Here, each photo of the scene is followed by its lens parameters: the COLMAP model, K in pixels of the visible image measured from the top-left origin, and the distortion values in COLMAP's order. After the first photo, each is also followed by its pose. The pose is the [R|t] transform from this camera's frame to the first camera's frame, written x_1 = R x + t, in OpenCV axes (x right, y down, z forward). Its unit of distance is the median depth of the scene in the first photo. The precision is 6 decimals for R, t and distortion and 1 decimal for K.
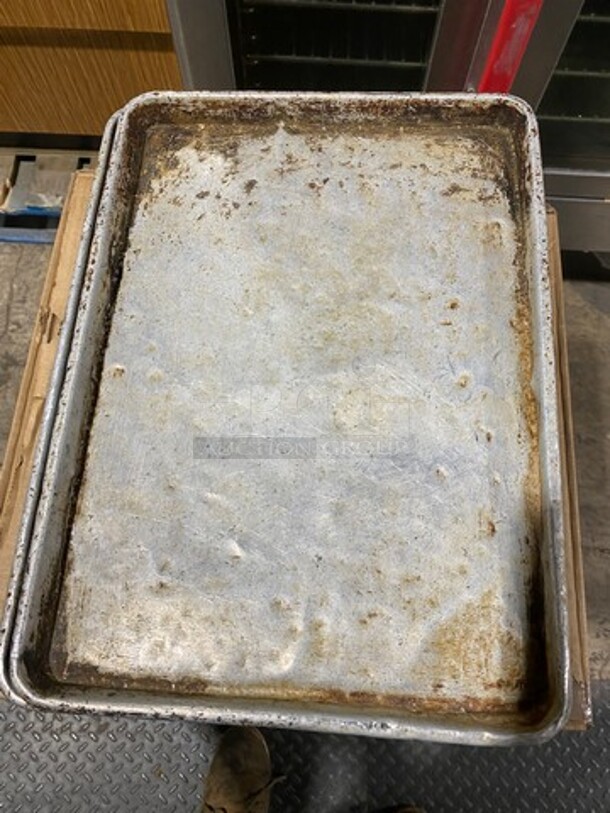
lens RADIAL K [[603.9, 0, 322.2], [0, 603.9, 406.5], [0, 0, 1]] dist [-0.010446, 0.001743]
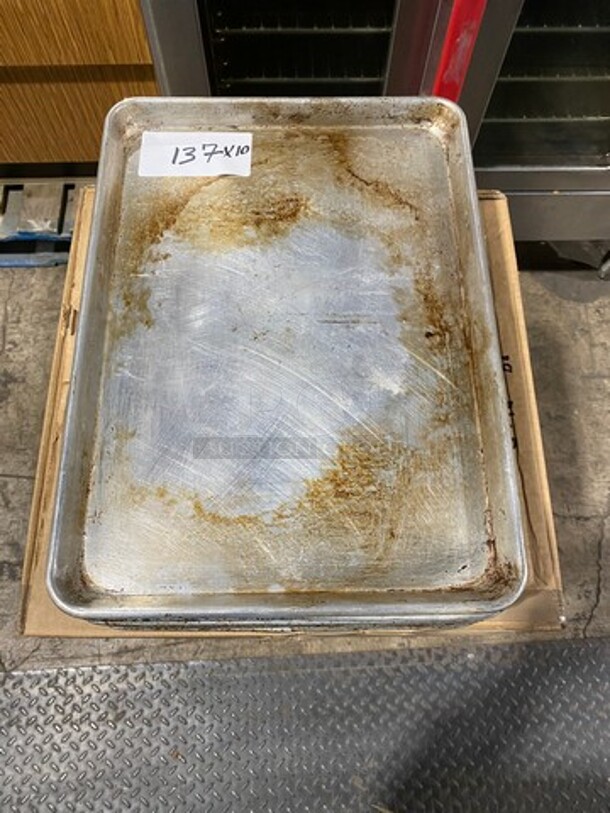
lens RADIAL K [[603.4, 0, 308.5], [0, 603.4, 408.0], [0, 0, 1]] dist [-0.007446, 0.000392]
pose [[0.997773, -0.064876, 0.015510, -0.026839], [0.065263, 0.997532, -0.025912, 0.072477], [-0.013790, 0.026866, 0.999544, -0.116438]]
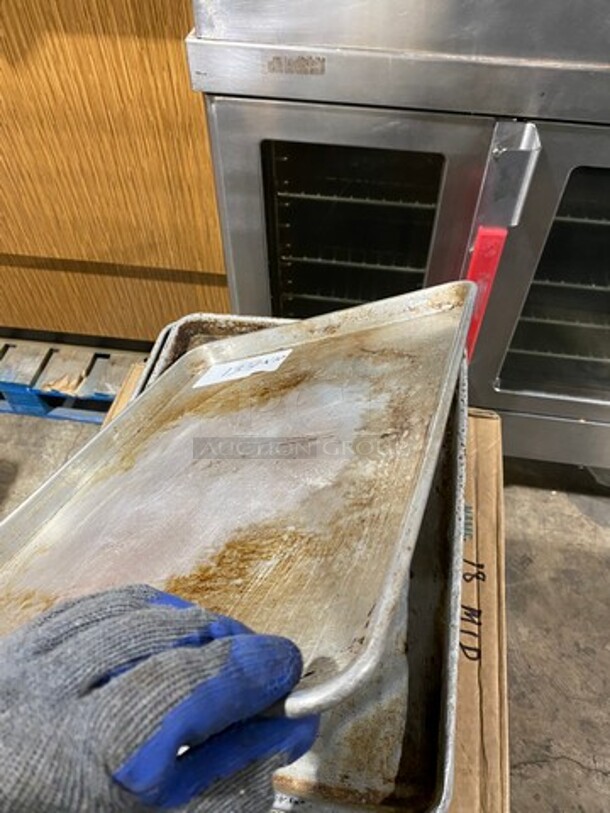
lens RADIAL K [[603.9, 0, 322.2], [0, 603.9, 406.5], [0, 0, 1]] dist [-0.010446, 0.001743]
pose [[0.994658, 0.071138, -0.074795, 0.094873], [-0.092100, 0.938818, -0.331870, 0.092368], [0.046611, 0.336986, 0.940355, -0.180148]]
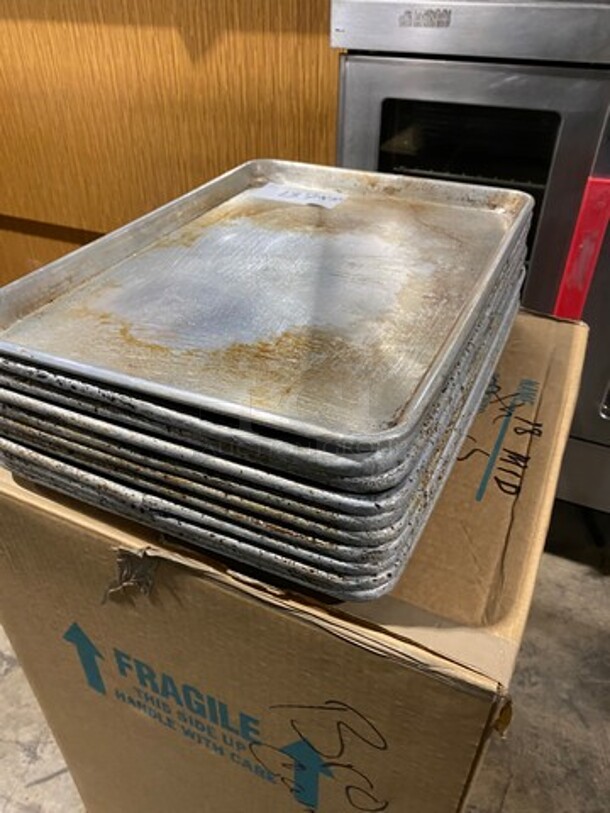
lens RADIAL K [[607.1, 0, 305.0], [0, 607.1, 406.5], [0, 0, 1]] dist [-0.011308, -0.001879]
pose [[0.924948, 0.205319, -0.319868, 0.248581], [-0.351812, 0.781004, -0.516004, 0.471887], [0.143873, 0.589810, 0.794622, 0.101890]]
